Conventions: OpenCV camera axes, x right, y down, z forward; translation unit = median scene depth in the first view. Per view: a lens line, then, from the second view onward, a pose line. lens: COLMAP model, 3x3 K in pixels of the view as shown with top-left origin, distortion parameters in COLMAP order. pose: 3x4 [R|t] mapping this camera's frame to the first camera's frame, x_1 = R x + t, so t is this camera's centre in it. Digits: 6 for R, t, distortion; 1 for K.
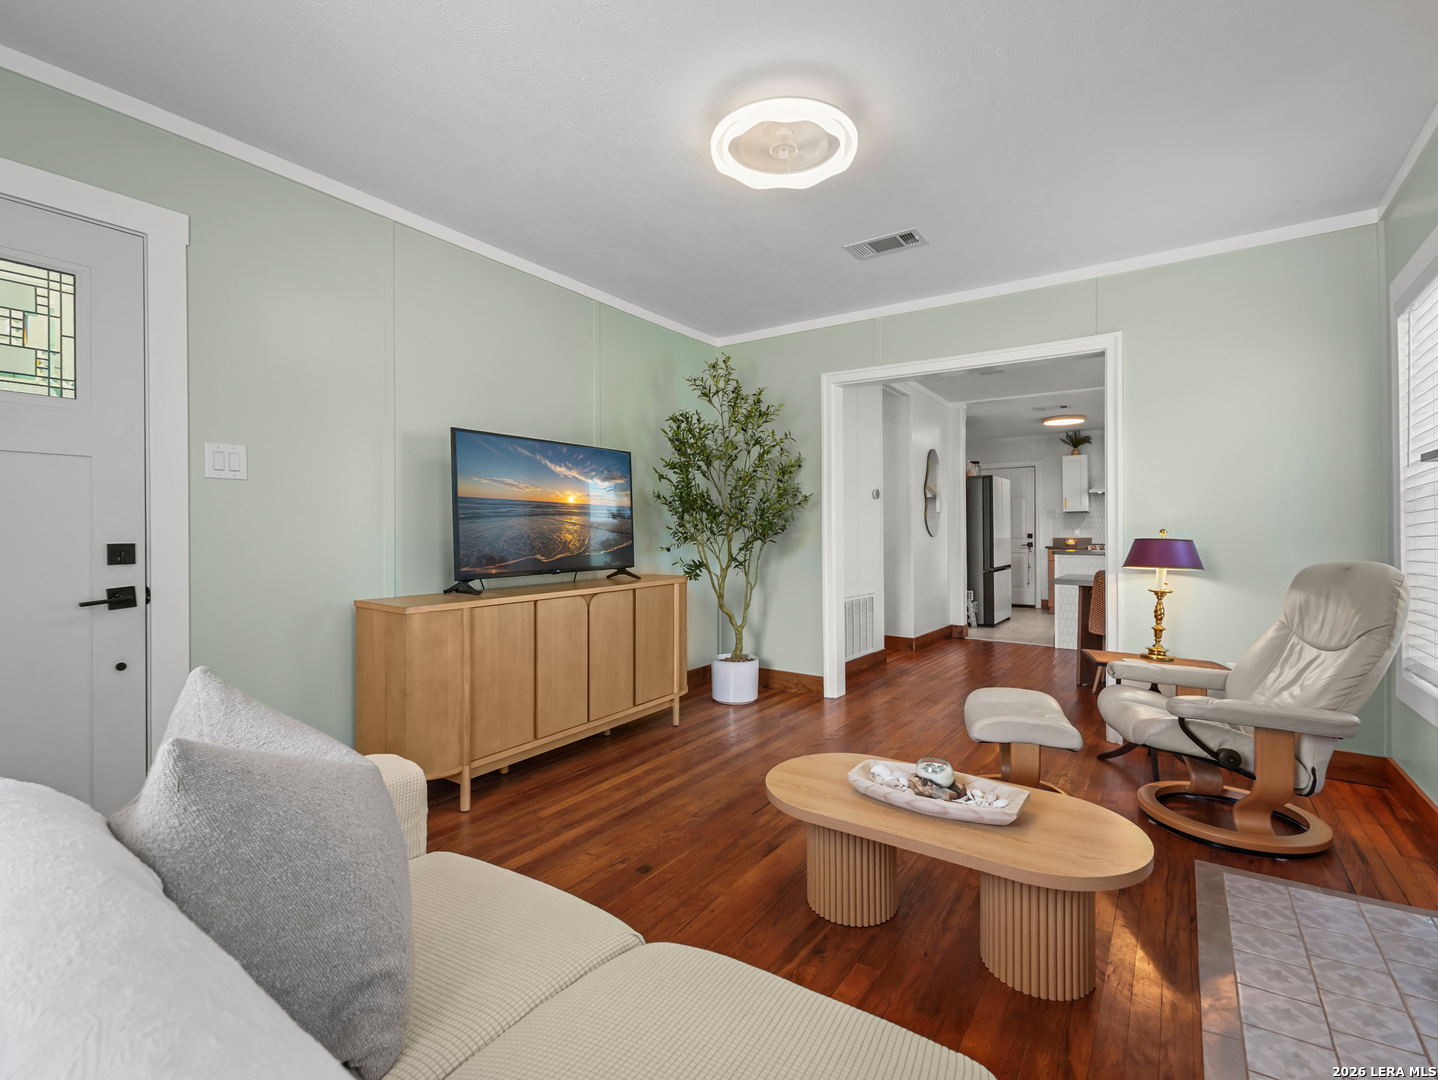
lens RADIAL K [[668.8, 0, 728.4], [0, 668.8, 533.8], [0, 0, 1]] dist [-0.010791, -0.000755]
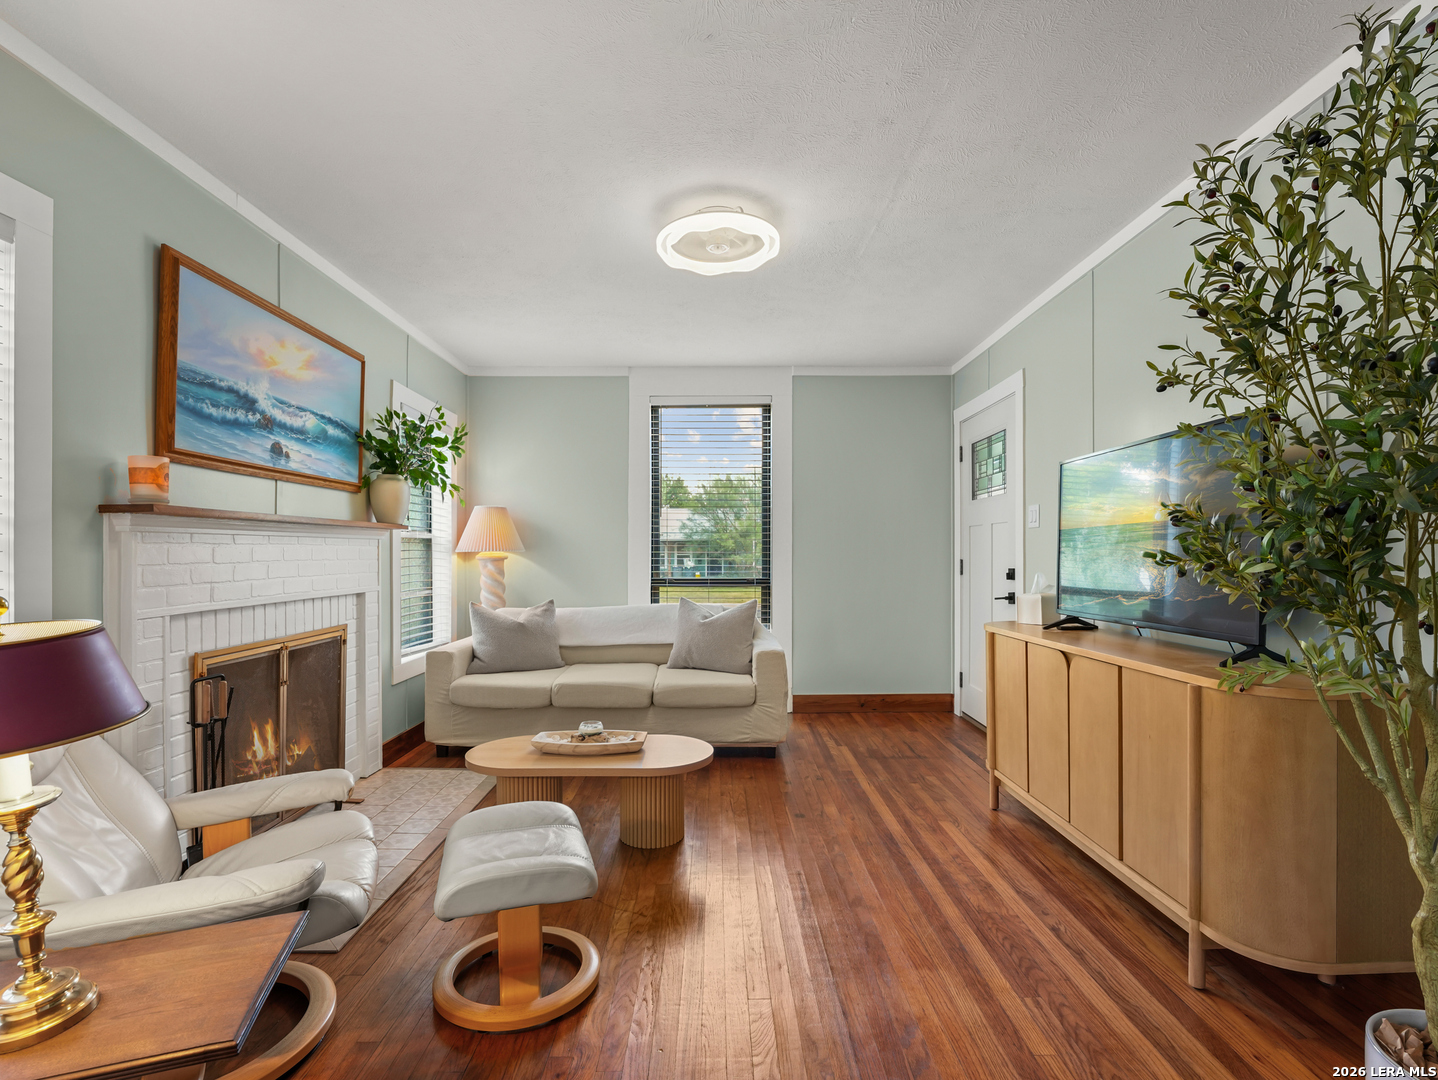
lens RADIAL K [[710.5, 0, 718.4], [0, 710.5, 547.3], [0, 0, 1]] dist [-0.000090, -0.000006]
pose [[-0.829737, 0.001084, -0.558154, 0.573629], [0.006180, 0.999955, -0.007246, -0.022903], [0.558121, -0.009462, -0.829706, 1.485145]]
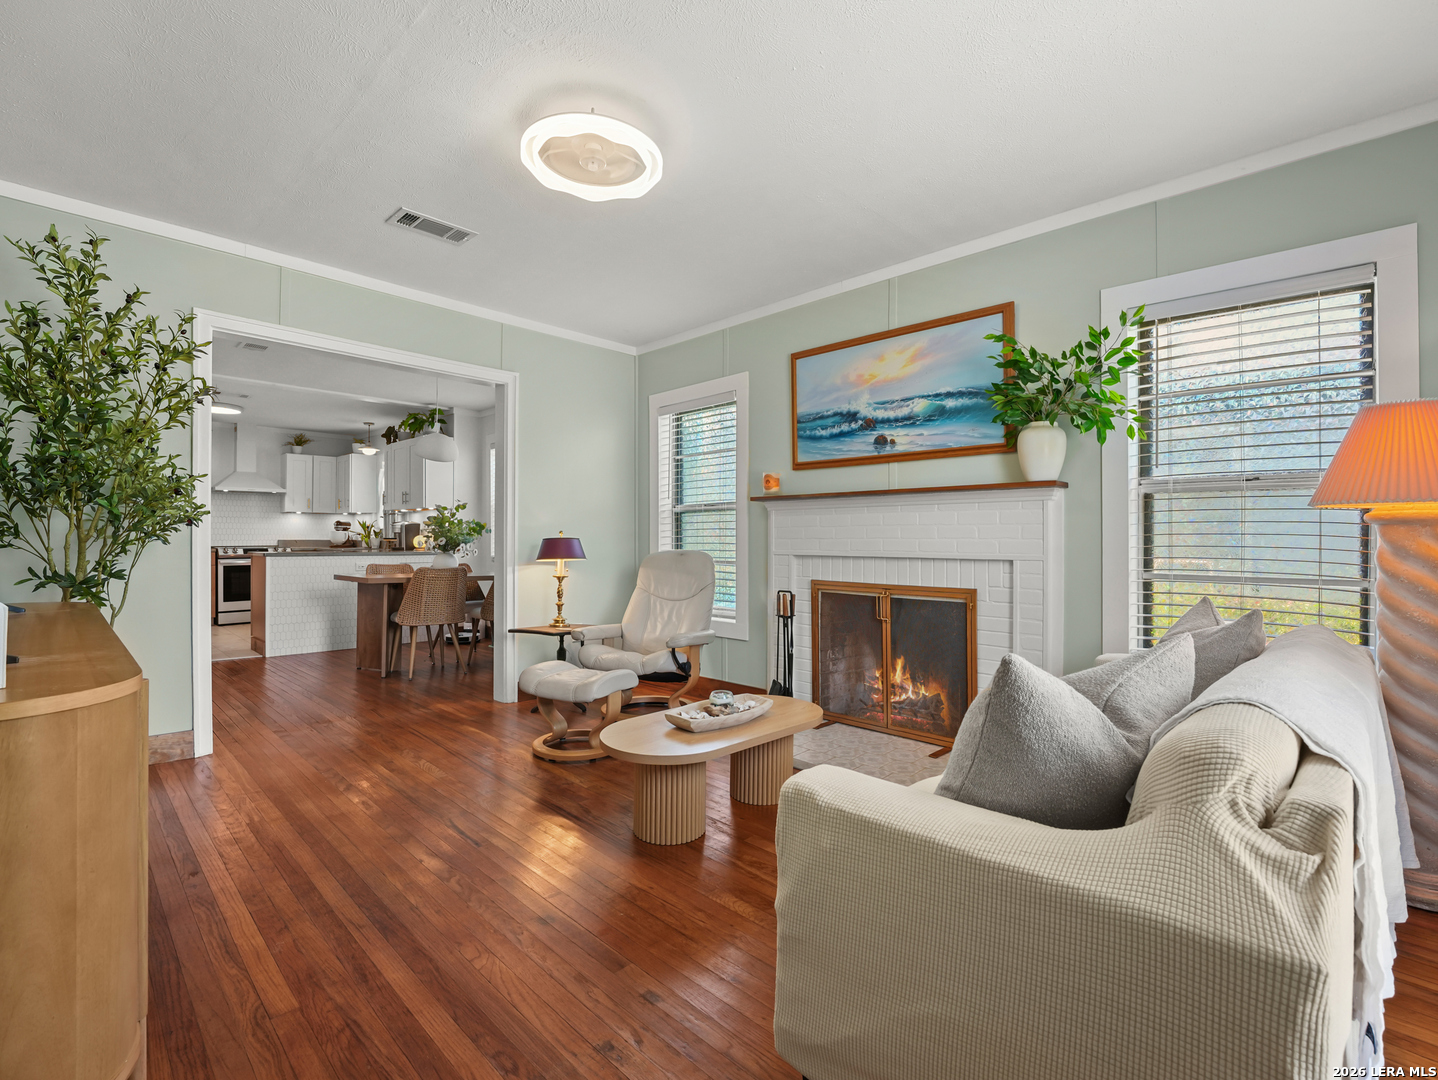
lens RADIAL K [[668.8, 0, 727.7], [0, 668.8, 539.8], [0, 0, 1]] dist [-0.010791, -0.000755]
pose [[0.180544, -0.002515, 0.983564, -0.653900], [-0.002575, 0.999992, 0.003029, 0.006509], [-0.983563, -0.003079, 0.180537, 0.432991]]
